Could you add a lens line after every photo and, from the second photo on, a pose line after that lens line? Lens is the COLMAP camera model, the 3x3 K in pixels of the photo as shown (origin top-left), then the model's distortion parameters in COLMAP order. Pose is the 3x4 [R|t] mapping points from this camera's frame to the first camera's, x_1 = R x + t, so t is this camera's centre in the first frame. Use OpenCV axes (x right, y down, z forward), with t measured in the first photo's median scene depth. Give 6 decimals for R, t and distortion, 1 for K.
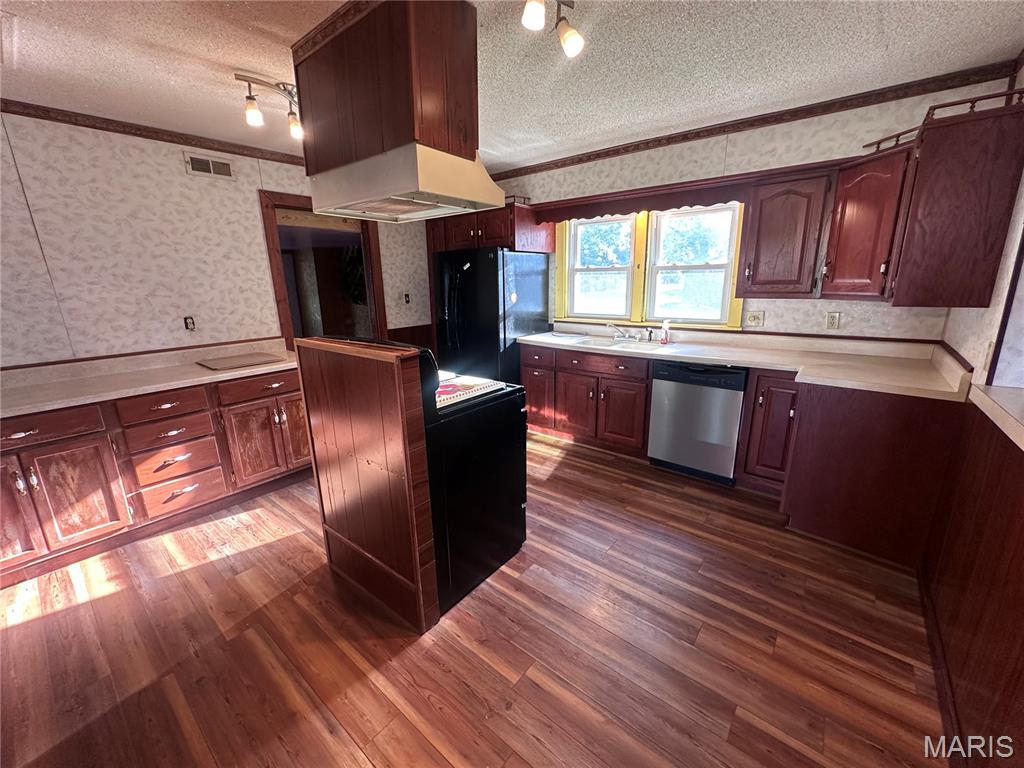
lens RADIAL K [[410.0, 0, 510.9], [0, 410.0, 383.9], [0, 0, 1]] dist [-0.006631, 0.001390]
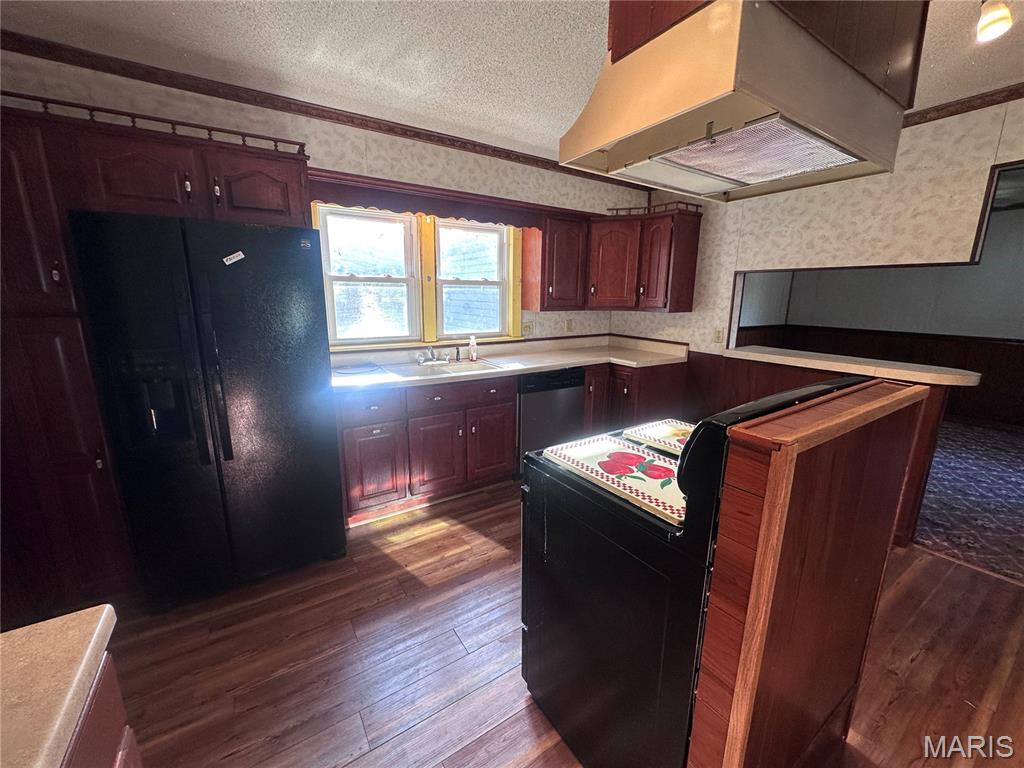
lens RADIAL K [[410.0, 0, 510.9], [0, 410.0, 383.9], [0, 0, 1]] dist [-0.006631, 0.001390]
pose [[0.308577, -0.182853, 0.933459, -0.671400], [0.221722, 0.968143, 0.116352, -0.183141], [-0.924997, 0.171065, 0.339289, 0.800088]]
